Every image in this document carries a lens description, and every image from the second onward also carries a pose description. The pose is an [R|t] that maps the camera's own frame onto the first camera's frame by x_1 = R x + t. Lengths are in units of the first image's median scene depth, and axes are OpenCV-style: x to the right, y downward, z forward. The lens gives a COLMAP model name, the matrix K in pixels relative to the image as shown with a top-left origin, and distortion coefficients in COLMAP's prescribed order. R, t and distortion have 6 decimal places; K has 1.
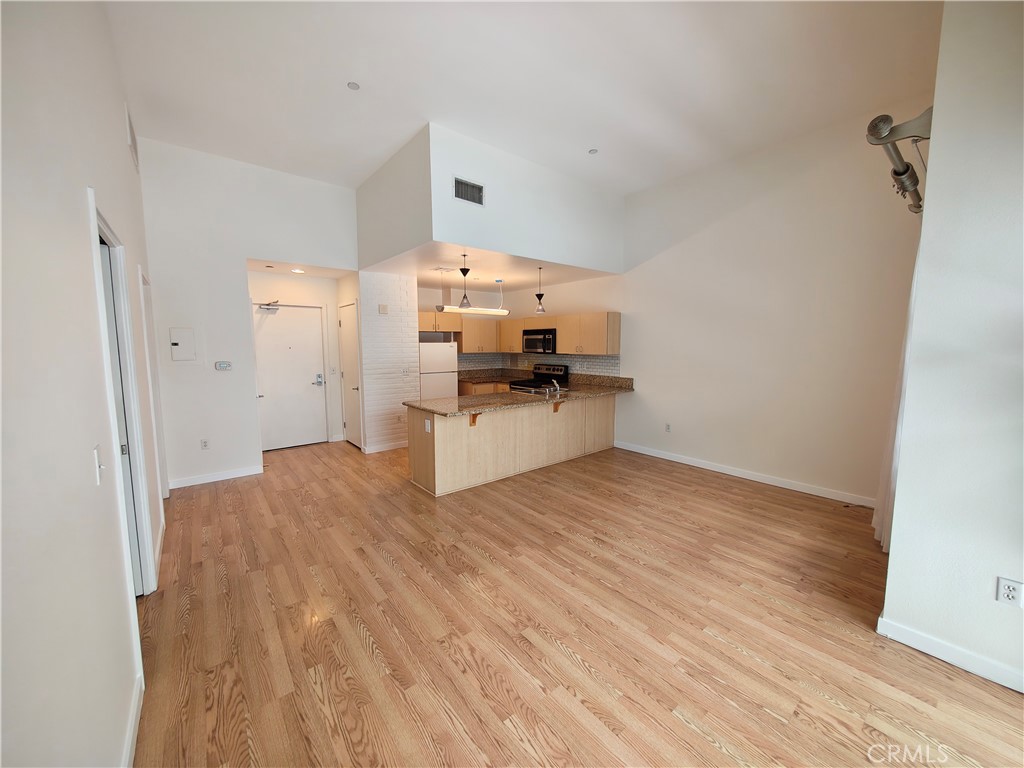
lens RADIAL K [[386.3, 0, 503.8], [0, 386.3, 380.8], [0, 0, 1]] dist [-0.001836, 0.000874]
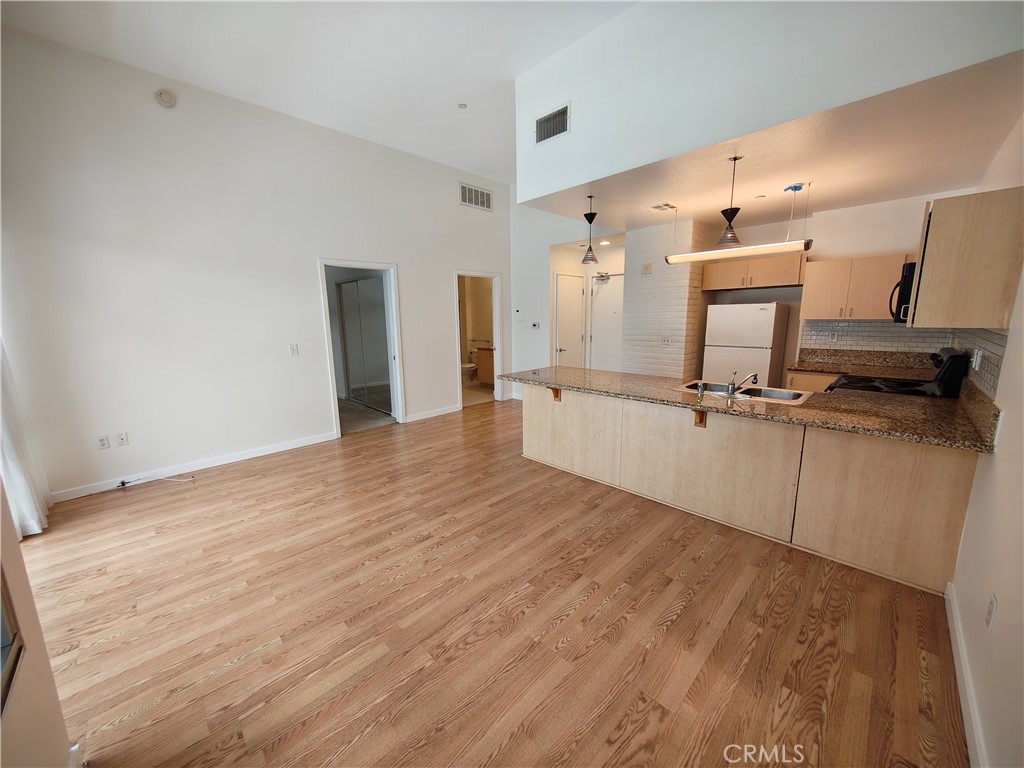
lens RADIAL K [[386.3, 0, 511.3], [0, 386.3, 384.2], [0, 0, 1]] dist [-0.001836, 0.000874]
pose [[0.103874, 0.177408, -0.978640, 0.826010], [-0.077323, 0.982425, 0.169887, -0.069573], [0.991580, 0.058025, 0.115766, 0.843112]]
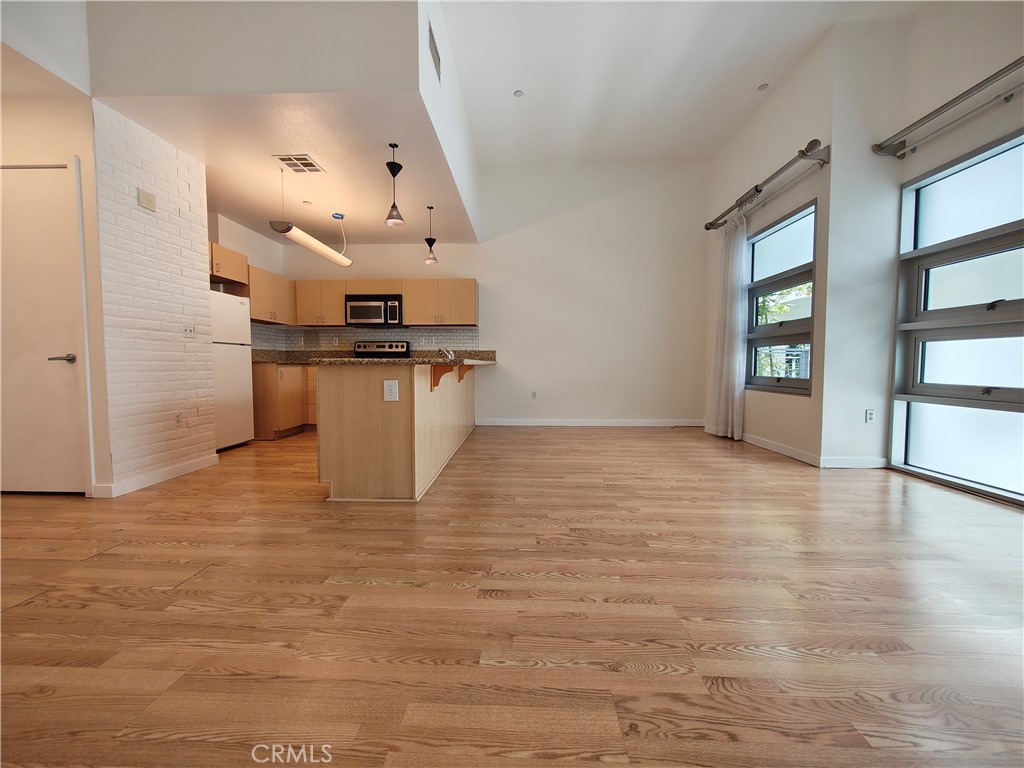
lens RADIAL K [[386.3, 0, 508.6], [0, 386.3, 380.1], [0, 0, 1]] dist [-0.001836, 0.000874]
pose [[0.660397, -0.030987, 0.750277, -0.545020], [0.068917, 0.997432, -0.019466, 0.127628], [-0.747747, 0.064562, 0.660837, 0.468152]]
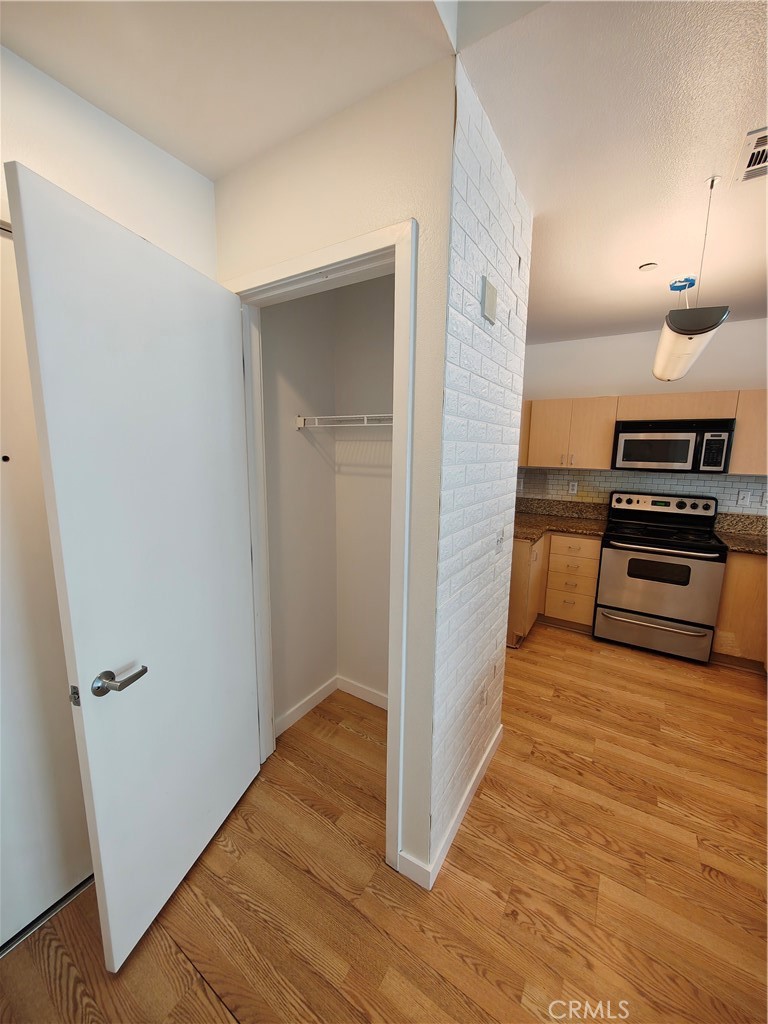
lens RADIAL K [[386.3, 0, 392.2], [0, 386.3, 513.9], [0, 0, 1]] dist [-0.001836, 0.000874]
pose [[0.944487, -0.042648, 0.325770, -0.639277], [0.015469, 0.996212, 0.085571, -0.109878], [-0.328185, -0.075781, 0.941569, 1.112194]]
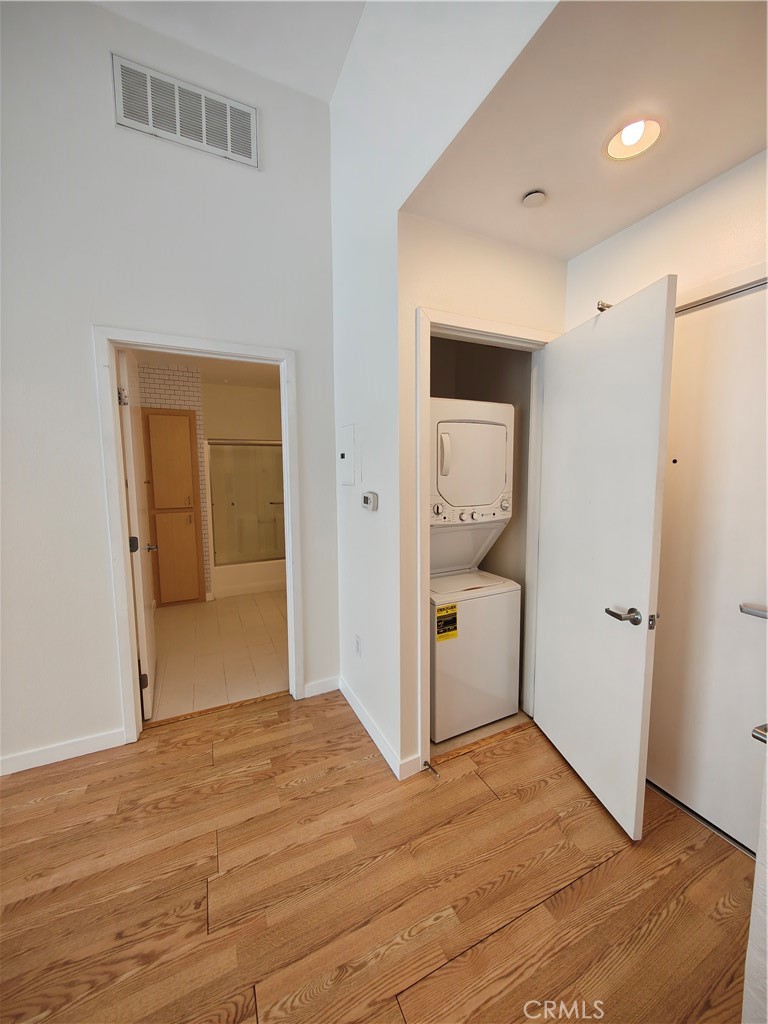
lens RADIAL K [[386.3, 0, 383.2], [0, 386.3, 514.7], [0, 0, 1]] dist [-0.001836, 0.000874]
pose [[-0.234973, 0.111816, -0.965549, -0.326430], [-0.089608, 0.986639, 0.136065, -0.099664], [0.967863, 0.118493, -0.221814, 1.256996]]
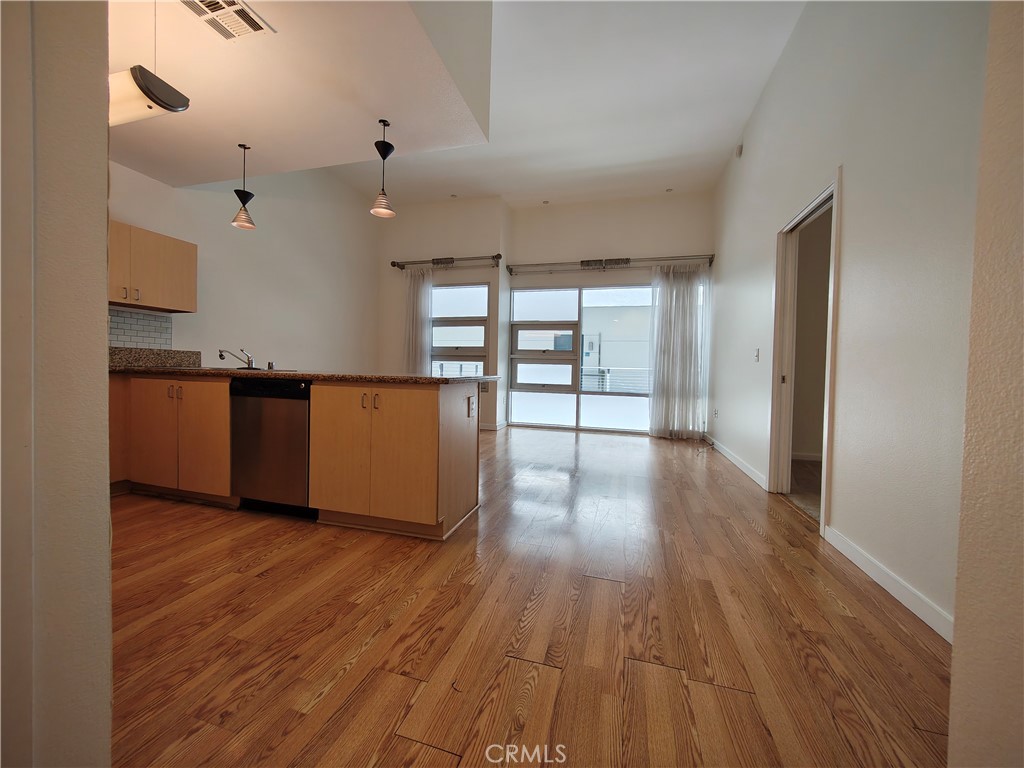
lens RADIAL K [[386.3, 0, 512.3], [0, 386.3, 378.2], [0, 0, 1]] dist [-0.001836, 0.000874]
pose [[-0.574015, -0.031401, 0.818242, -0.772107], [0.054716, 0.995560, 0.076590, 0.025385], [-0.817015, 0.088734, -0.569749, 1.337073]]
